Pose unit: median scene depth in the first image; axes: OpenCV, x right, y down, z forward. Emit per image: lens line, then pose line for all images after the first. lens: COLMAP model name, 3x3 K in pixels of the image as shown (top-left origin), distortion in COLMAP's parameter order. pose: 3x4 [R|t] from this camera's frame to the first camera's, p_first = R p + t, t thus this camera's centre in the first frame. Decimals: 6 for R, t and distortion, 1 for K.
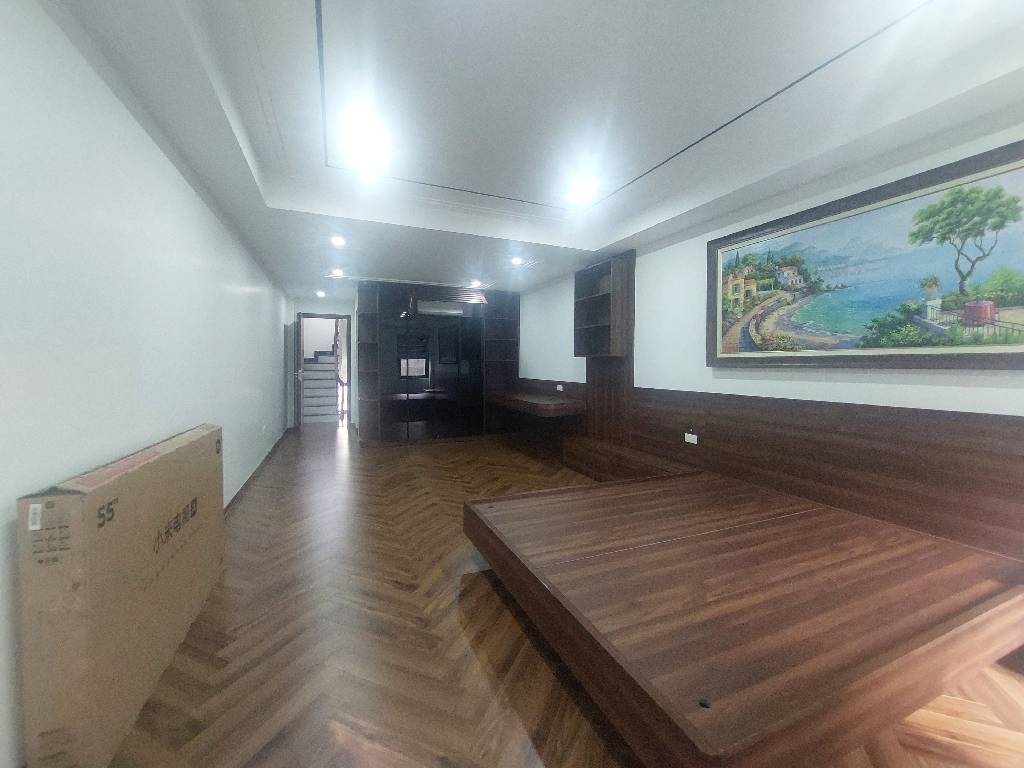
lens RADIAL K [[408.9, 0, 503.9], [0, 408.9, 366.2], [0, 0, 1]] dist [-0.018771, 0.000366]
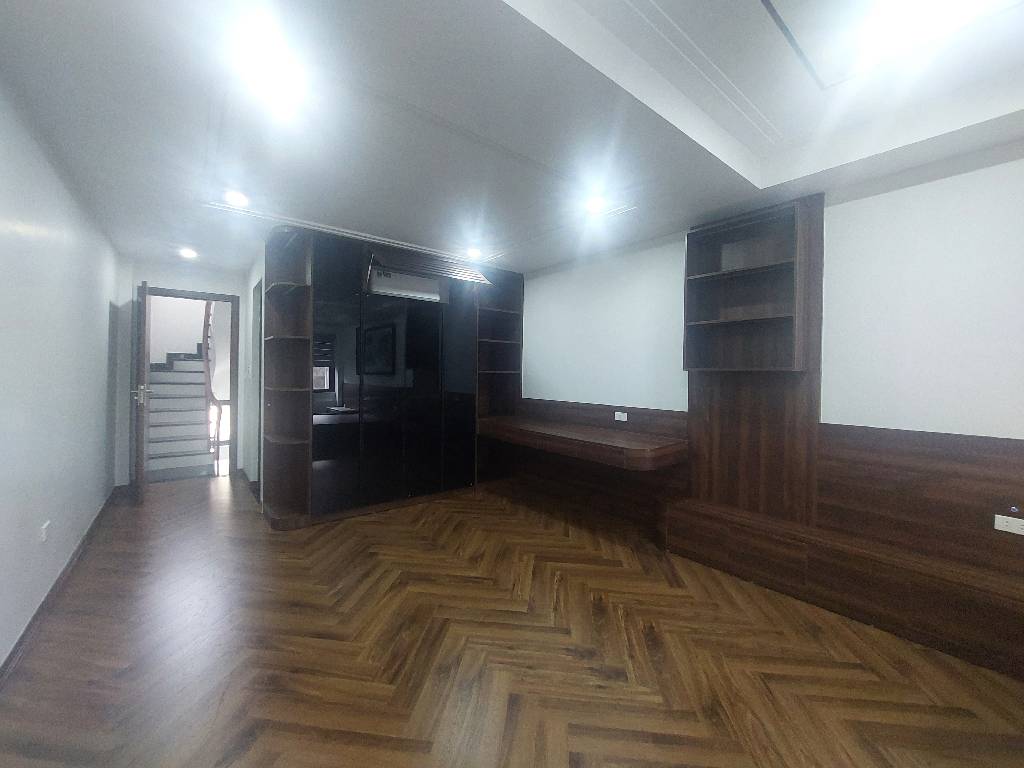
lens RADIAL K [[408.9, 0, 505.4], [0, 408.9, 375.1], [0, 0, 1]] dist [-0.018771, 0.000366]
pose [[0.962970, 0.014299, 0.269228, -0.174844], [-0.013303, 0.999896, -0.005523, -0.005977], [-0.269279, 0.001737, 0.963061, 0.343375]]
